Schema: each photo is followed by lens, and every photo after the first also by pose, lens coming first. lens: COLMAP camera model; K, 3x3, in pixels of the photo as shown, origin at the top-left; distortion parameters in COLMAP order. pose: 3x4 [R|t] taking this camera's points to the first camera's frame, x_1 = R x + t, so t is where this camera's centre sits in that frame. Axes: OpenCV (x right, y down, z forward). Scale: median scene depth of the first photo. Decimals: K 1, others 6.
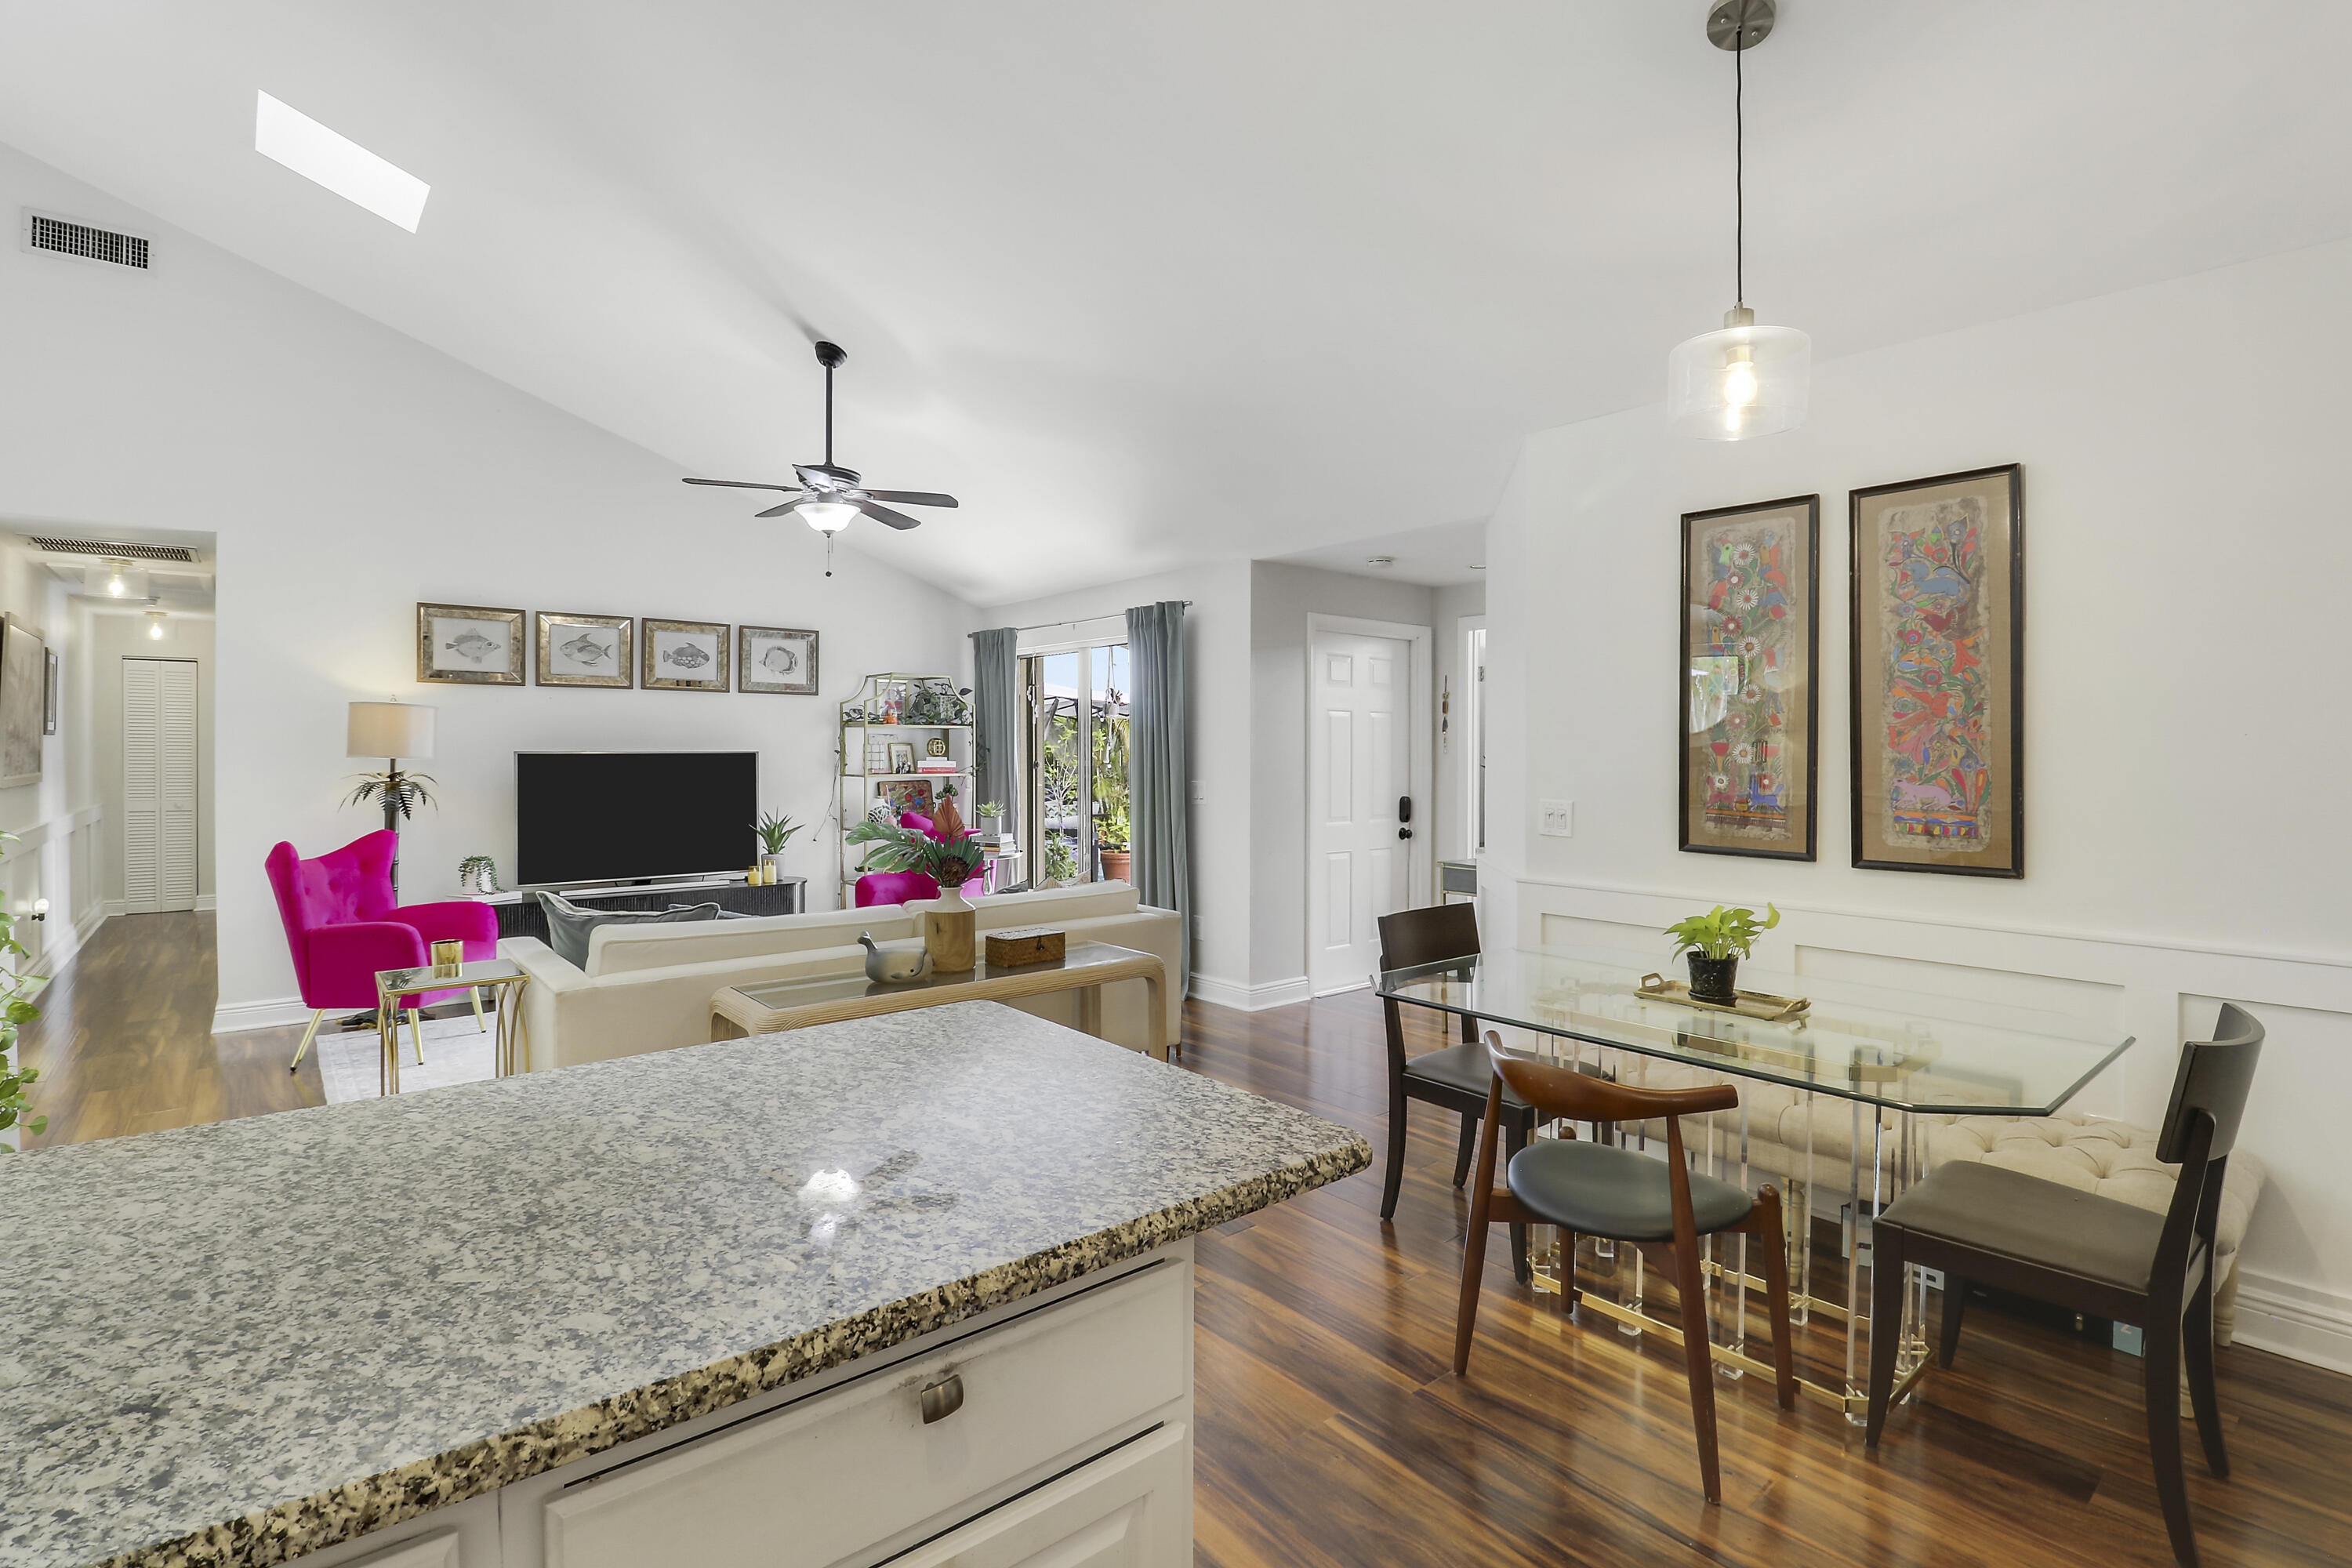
lens RADIAL K [[1095.6, 0, 1186.4], [0, 1095.6, 770.3], [0, 0, 1]] dist [0.000091, -0.010916]
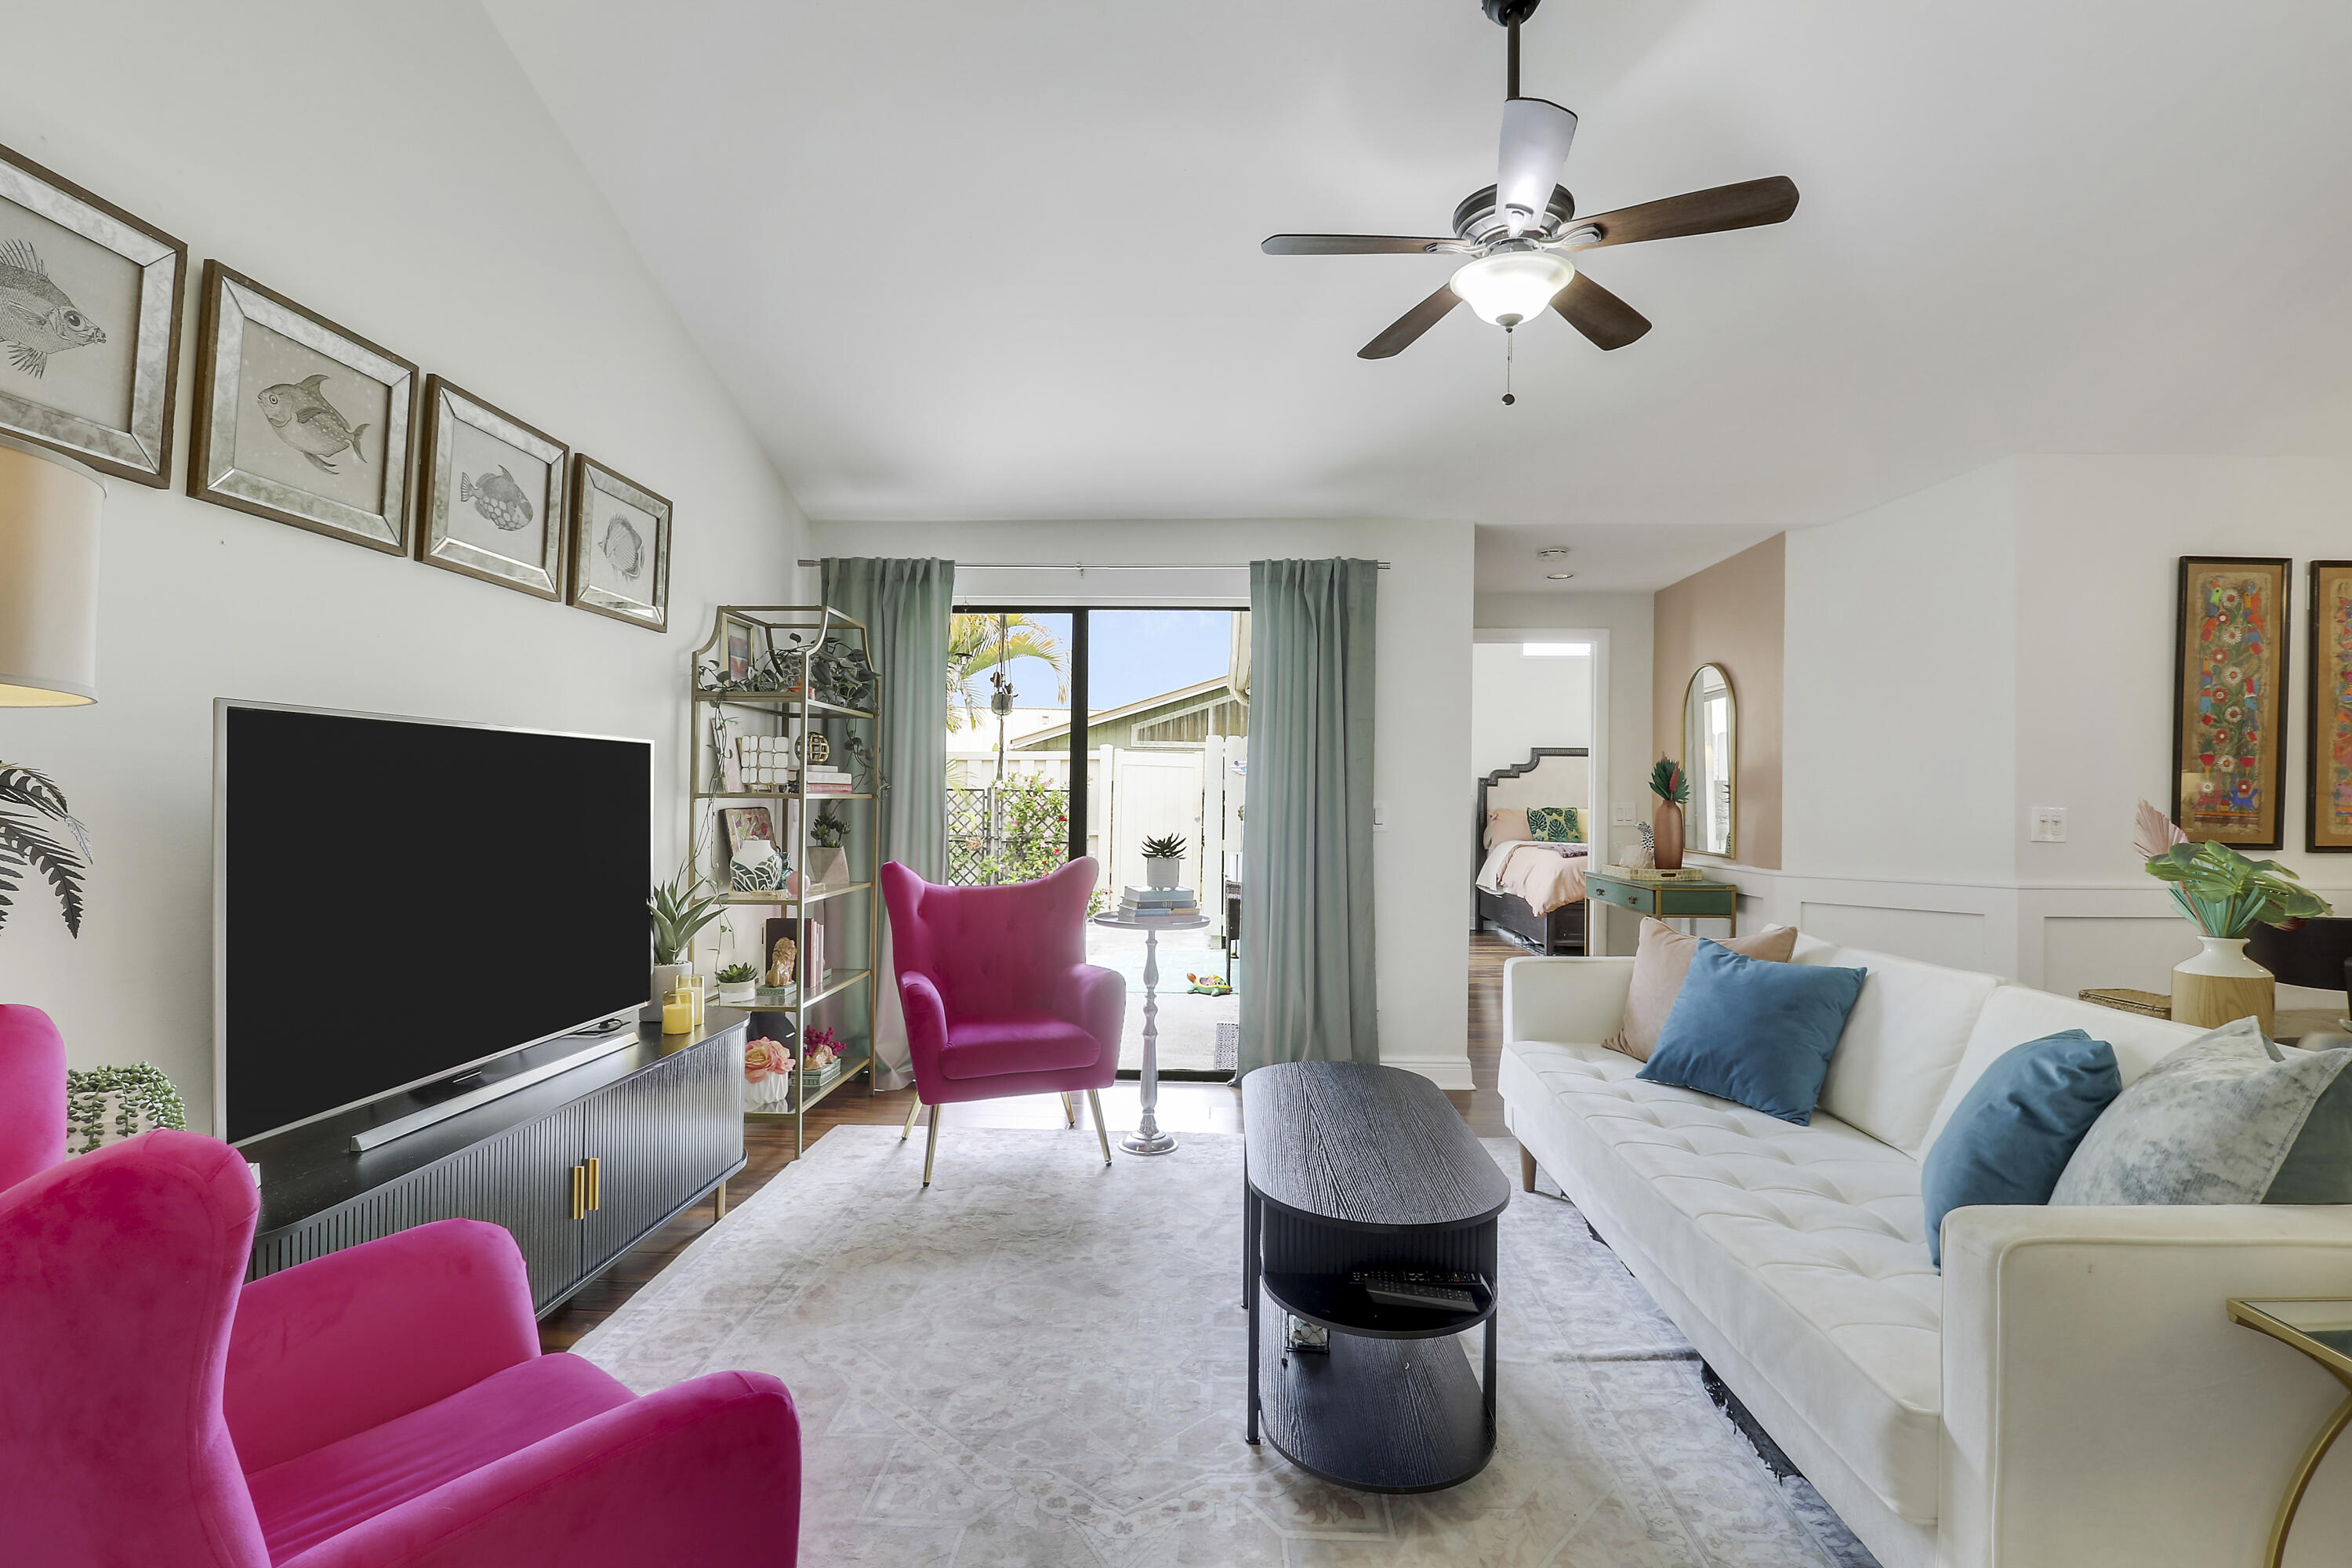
lens RADIAL K [[1091.9, 0, 1182.9], [0, 1091.9, 794.7], [0, 0, 1]] dist [-0.001531, -0.010971]
pose [[0.672644, 0.004827, 0.739951, -0.825648], [0.007705, 0.999879, -0.013527, 0.018686], [-0.739926, 0.014800, 0.672525, 0.765827]]
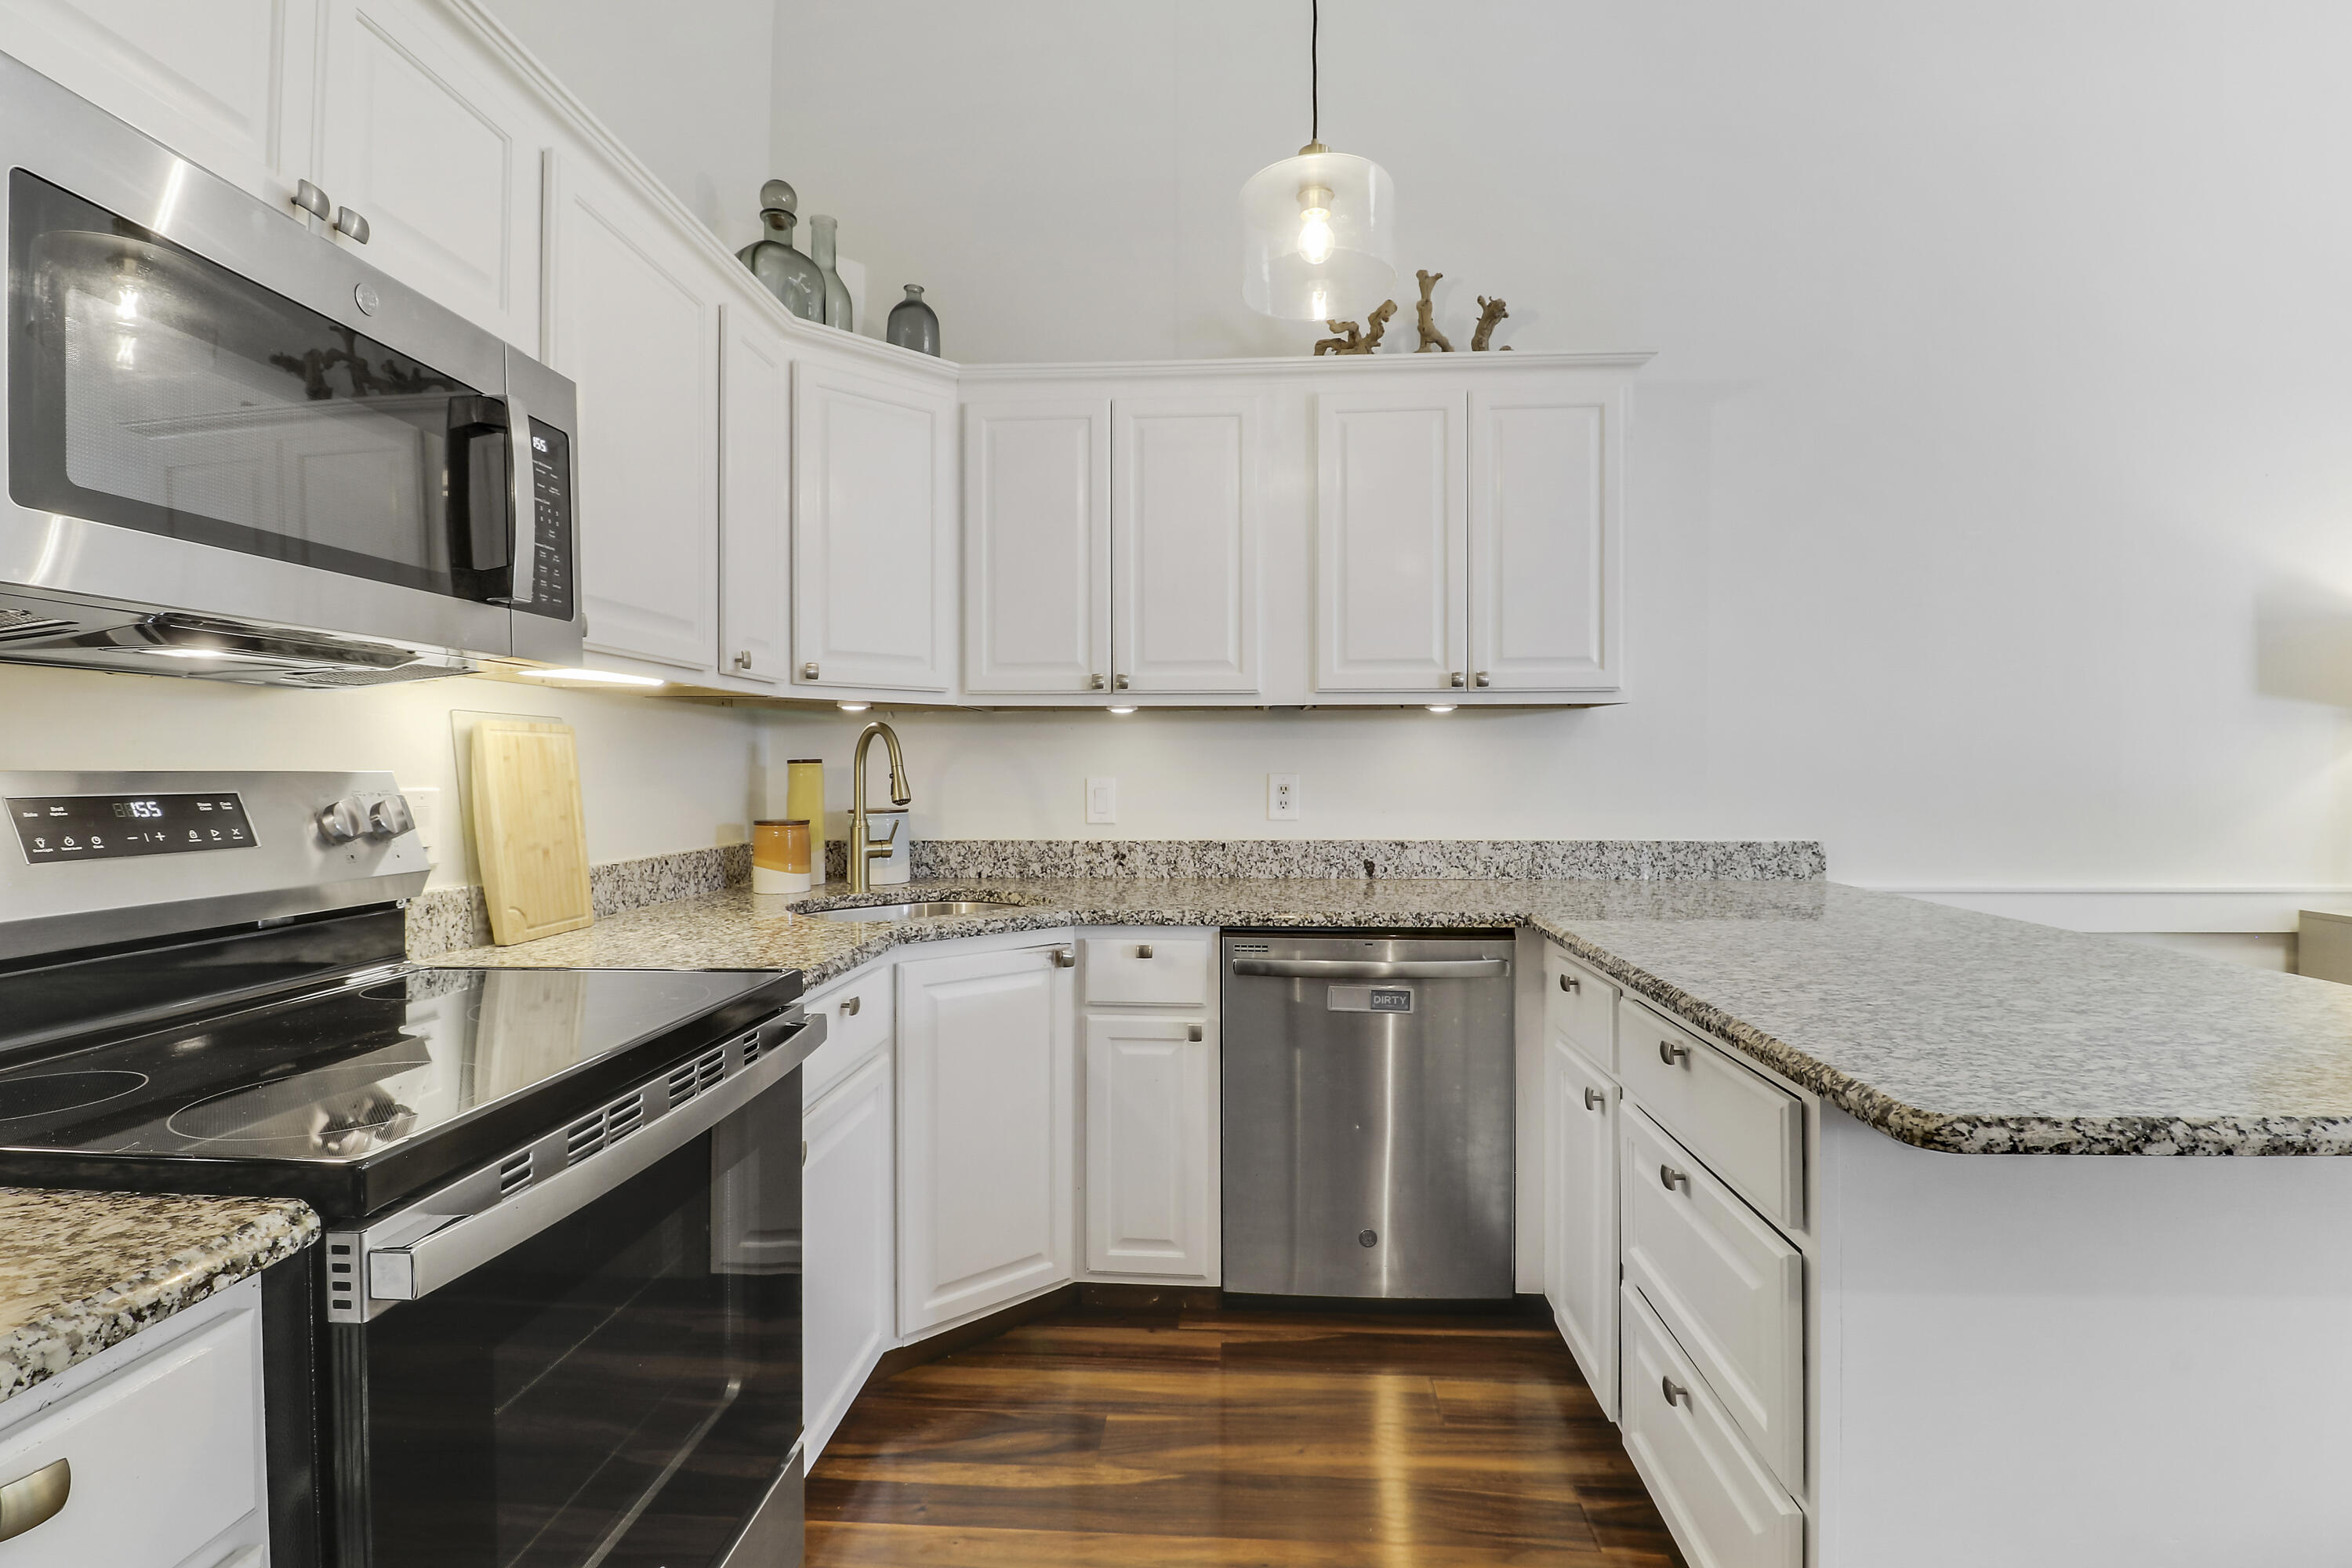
lens RADIAL K [[1095.6, 0, 1196.4], [0, 1095.6, 774.9], [0, 0, 1]] dist [0.000091, -0.010916]
pose [[-0.691009, -0.000981, -0.722846, 0.284695], [-0.014376, 0.999820, 0.012386, 0.028996], [0.722704, 0.018950, -0.690898, 0.316858]]
